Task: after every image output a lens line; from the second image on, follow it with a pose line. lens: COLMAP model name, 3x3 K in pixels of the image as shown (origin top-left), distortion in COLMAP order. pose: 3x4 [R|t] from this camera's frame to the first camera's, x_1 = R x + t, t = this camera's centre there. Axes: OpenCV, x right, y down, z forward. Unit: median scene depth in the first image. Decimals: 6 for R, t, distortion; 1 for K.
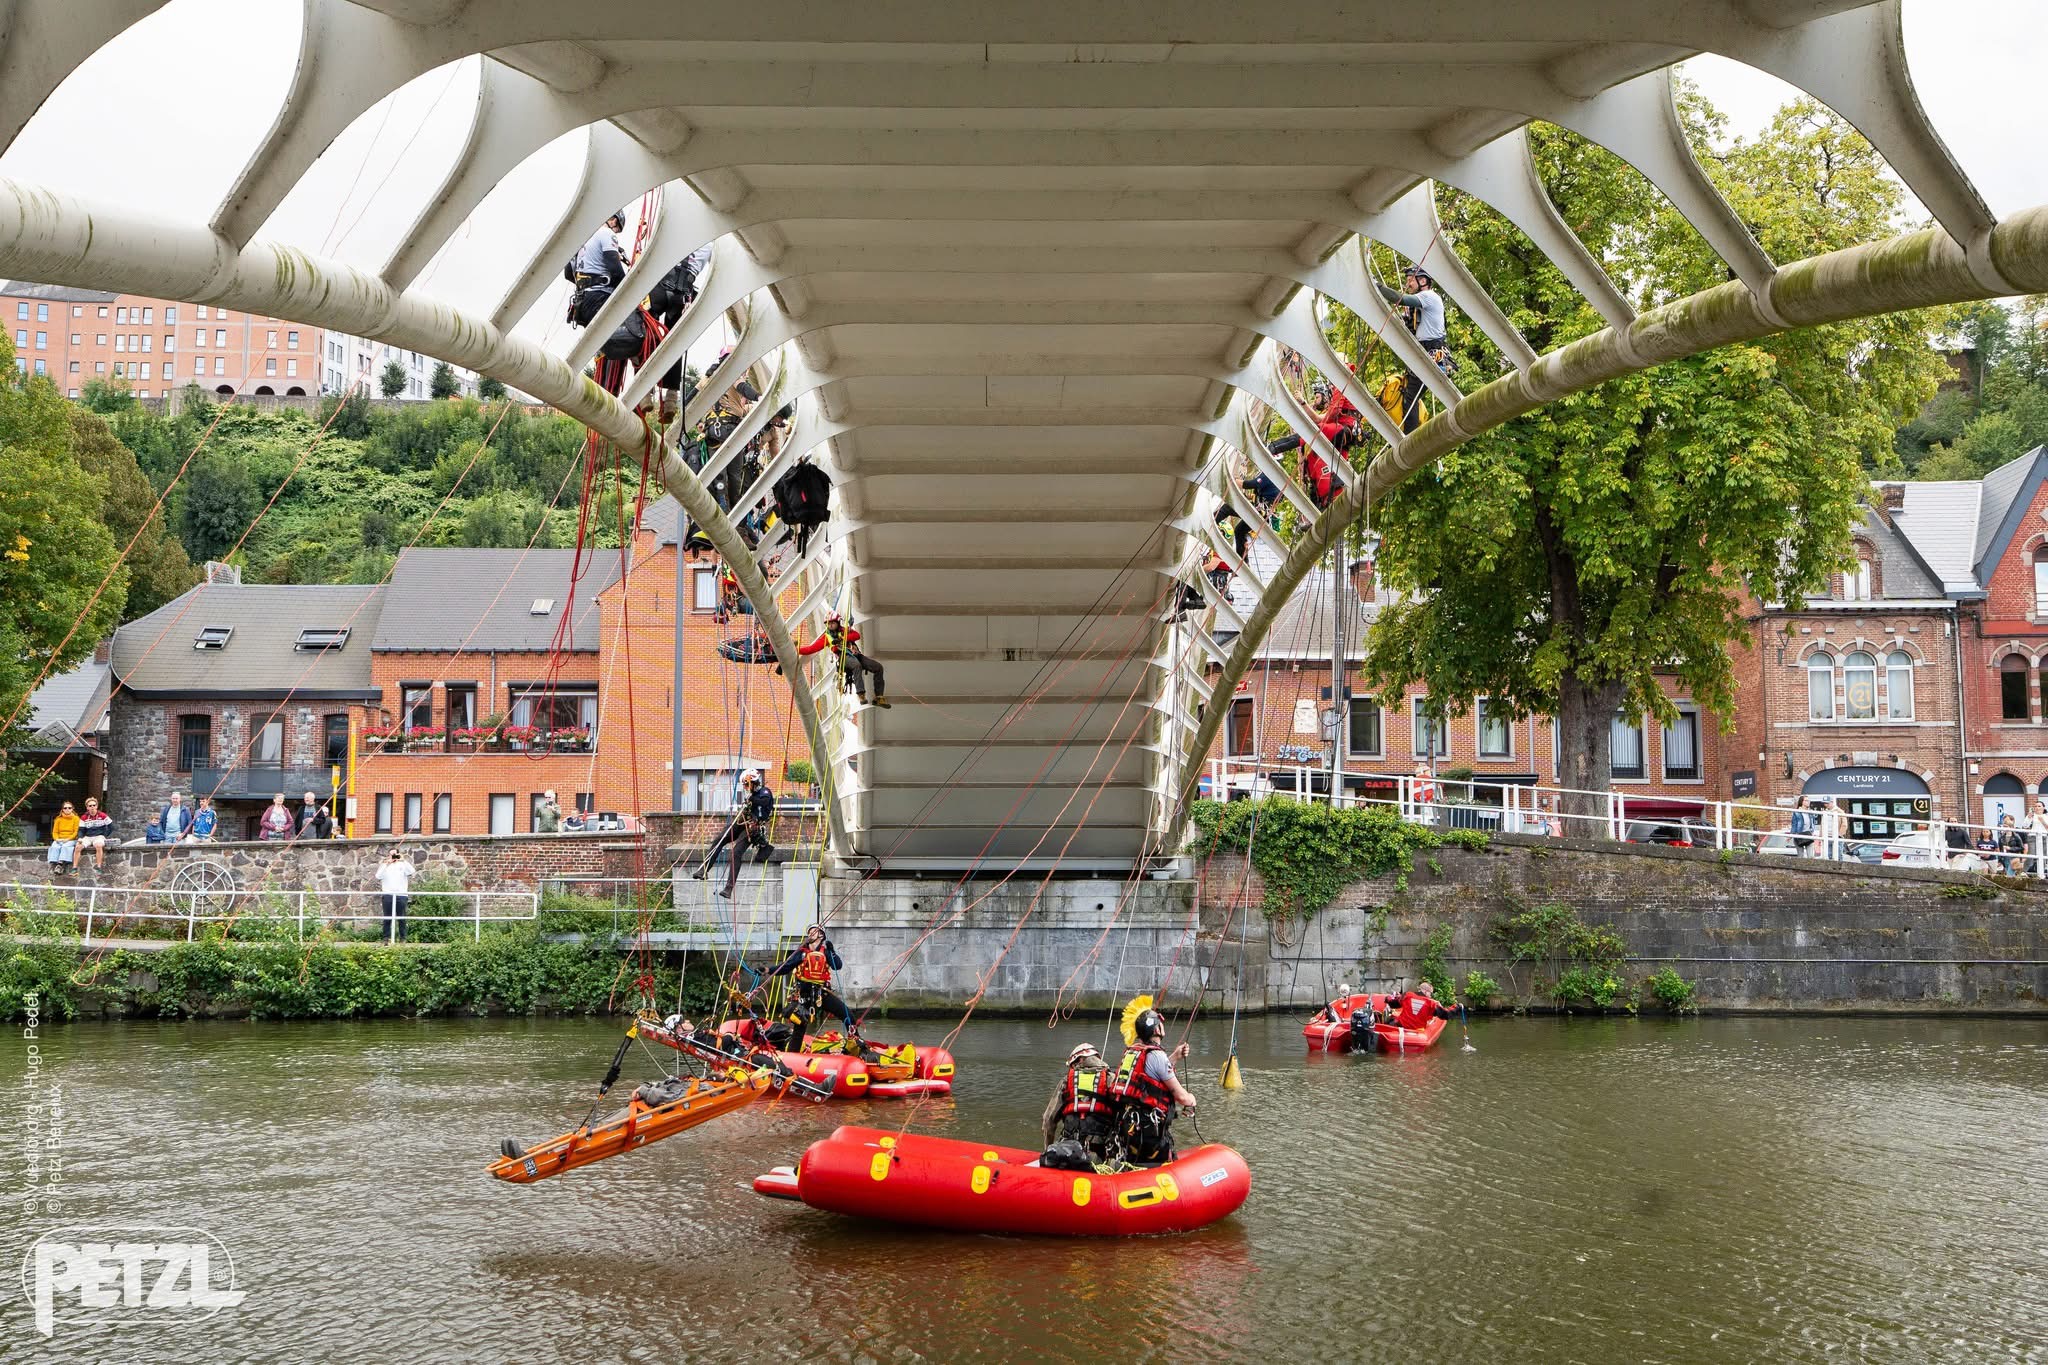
lens RADIAL K [[2099.6, 0, 986.2], [0, 2099.6, 640.1], [0, 0, 1]] dist [0.010070, 0.000000]
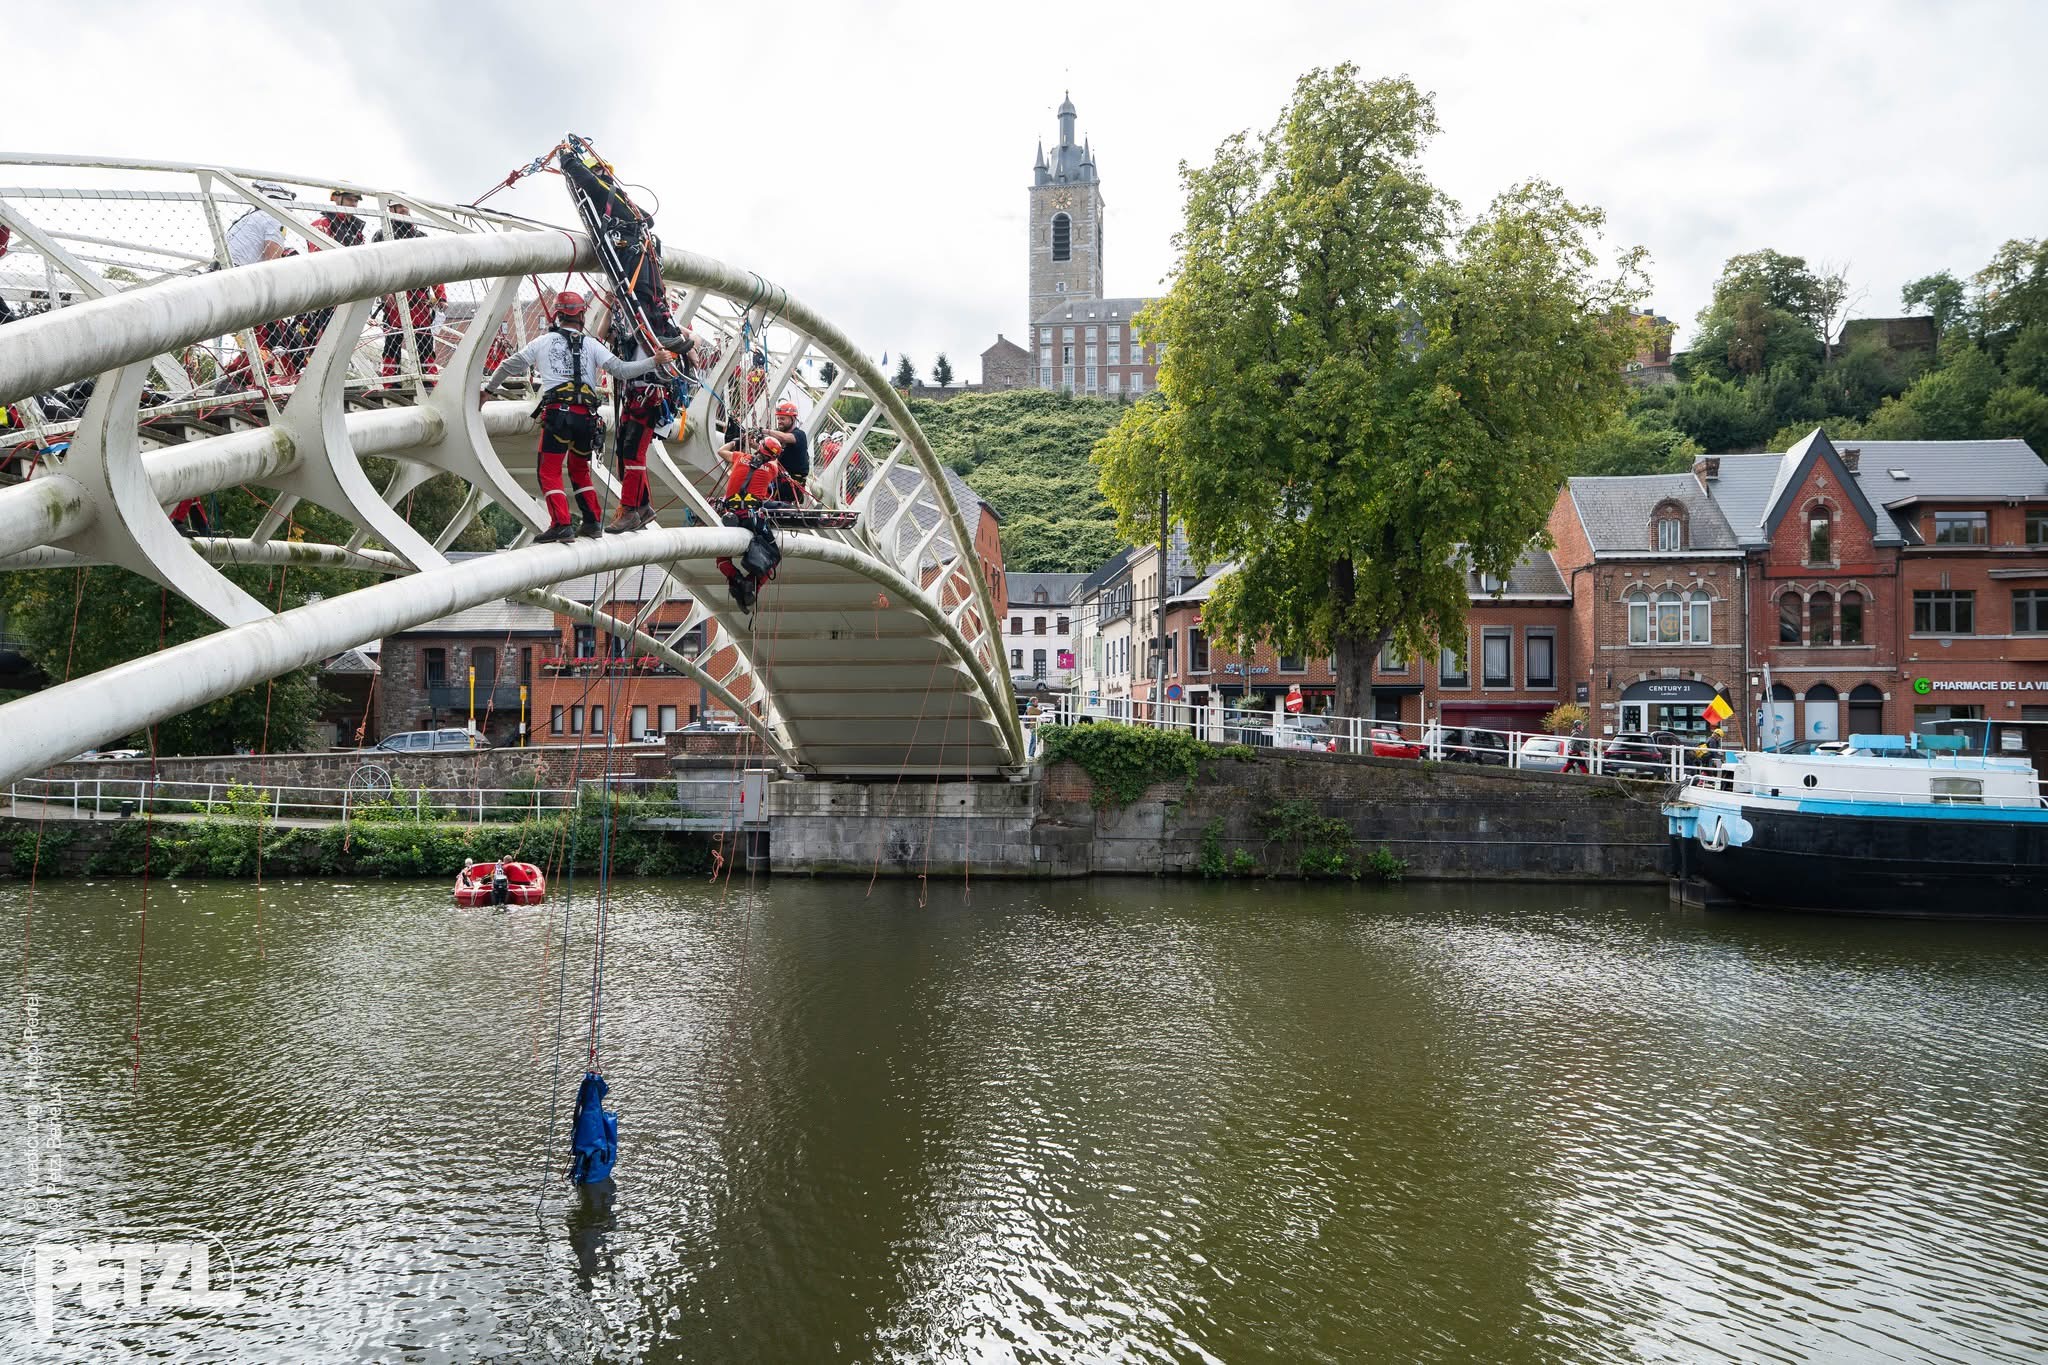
lens RADIAL K [[1619.0, 0, 1028.3], [0, 1619.0, 686.5], [0, 0, 1]] dist [-0.000884, 0.002961]
pose [[0.994637, -0.003162, -0.103377, 0.194874], [0.011815, 0.996464, 0.083192, -0.036544], [0.102748, -0.083967, 0.991157, -0.055144]]
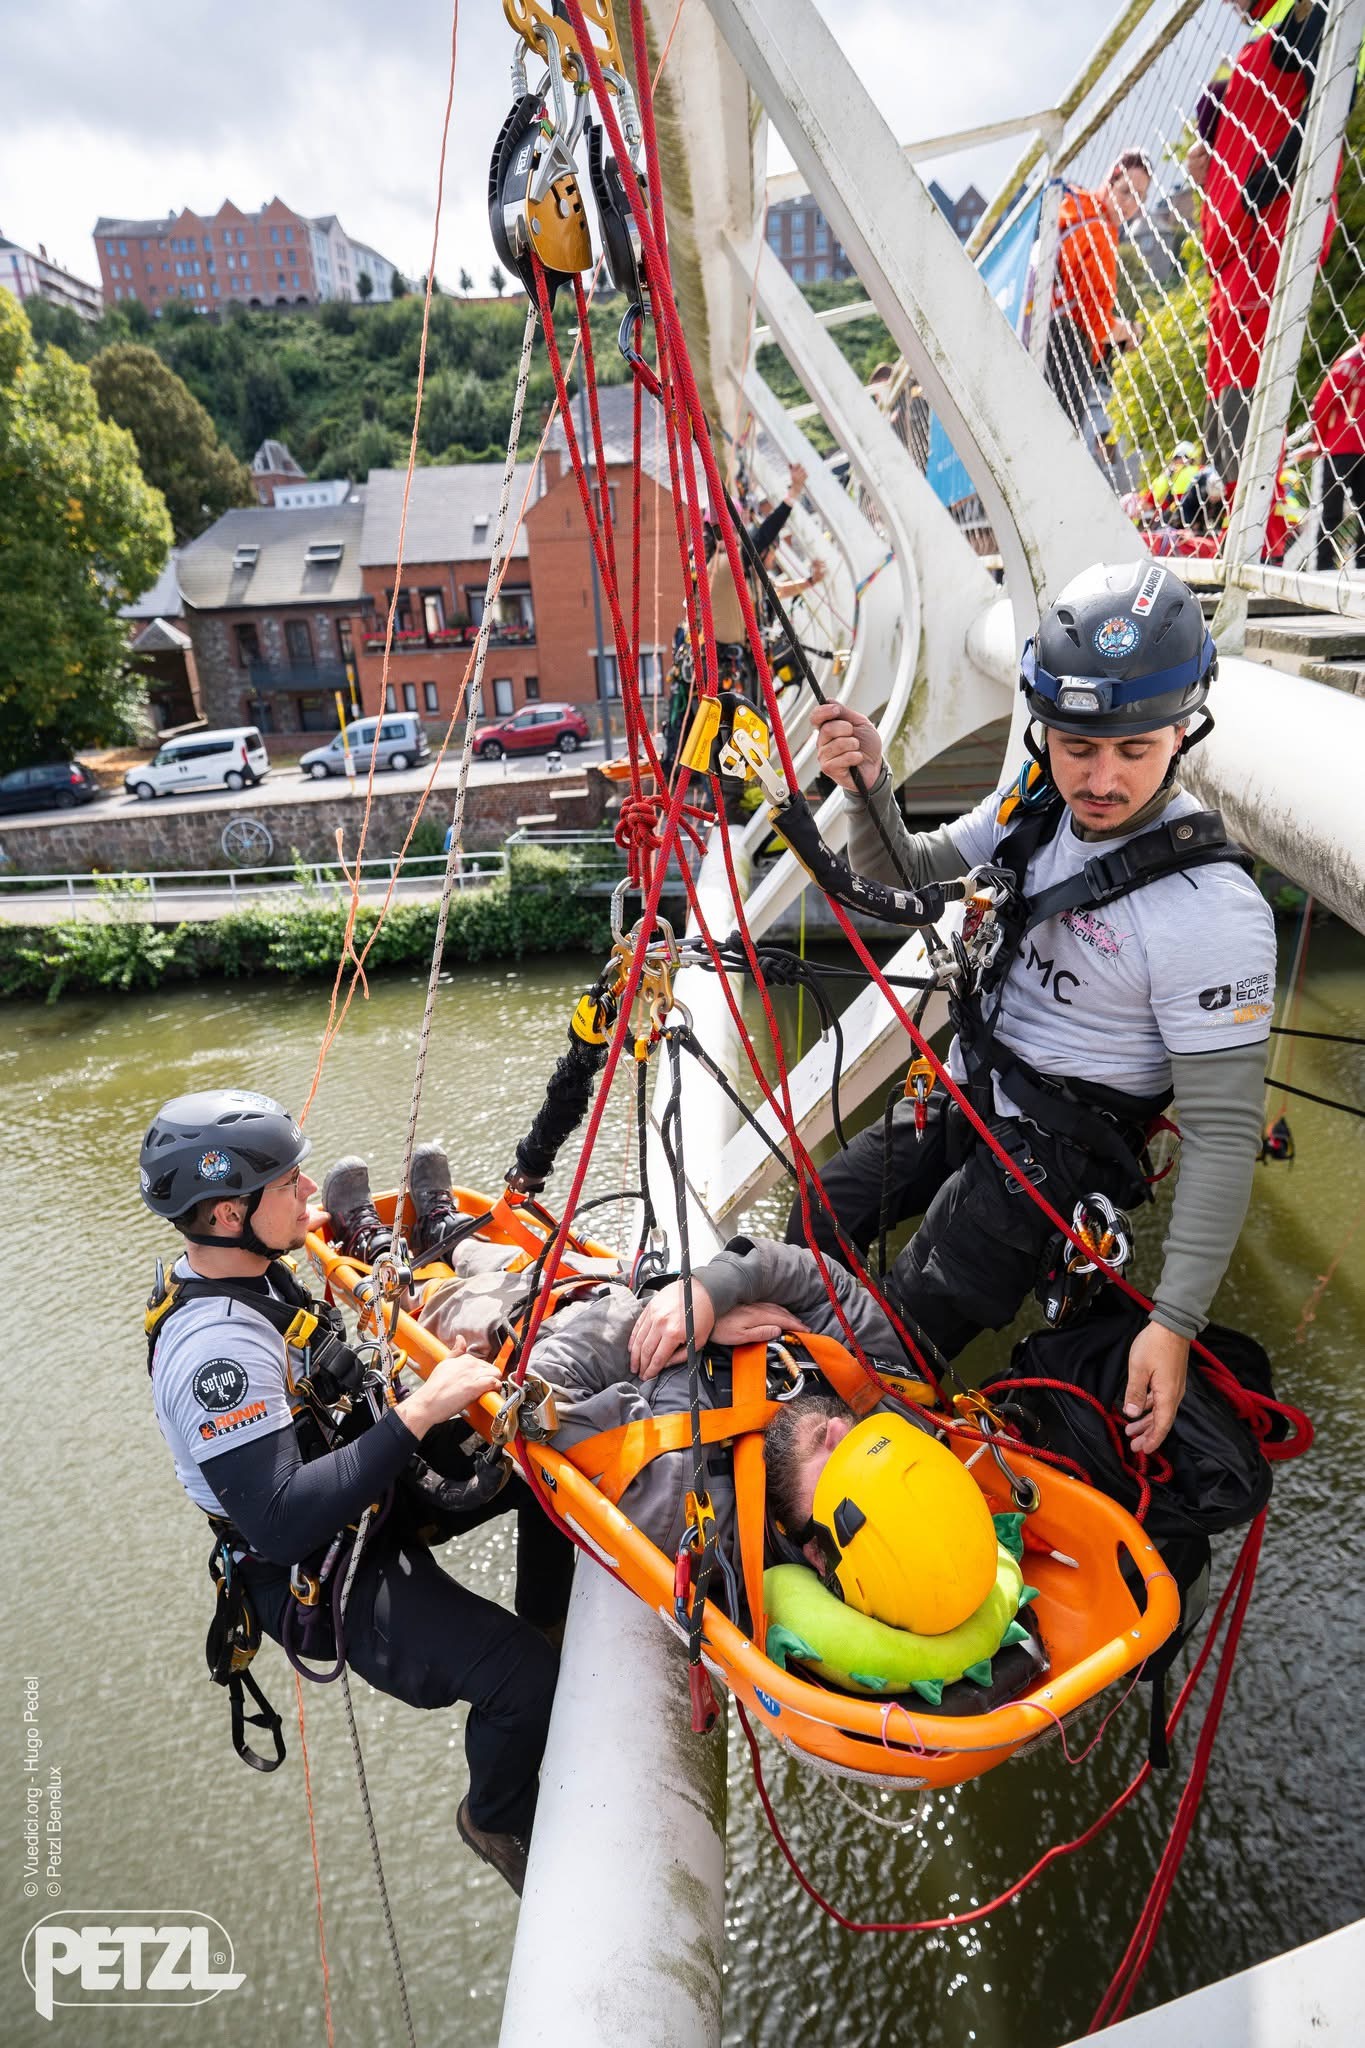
lens RADIAL K [[1123.3, 0, 681.9], [0, 1123.3, 1028.2], [0, 0, 1]] dist [-0.002080, 0.002506]
pose [[0.996660, -0.024993, -0.077738, -0.060764], [0.058439, 0.883237, 0.465271, -0.082187], [0.057033, -0.468260, 0.881748, 0.364178]]
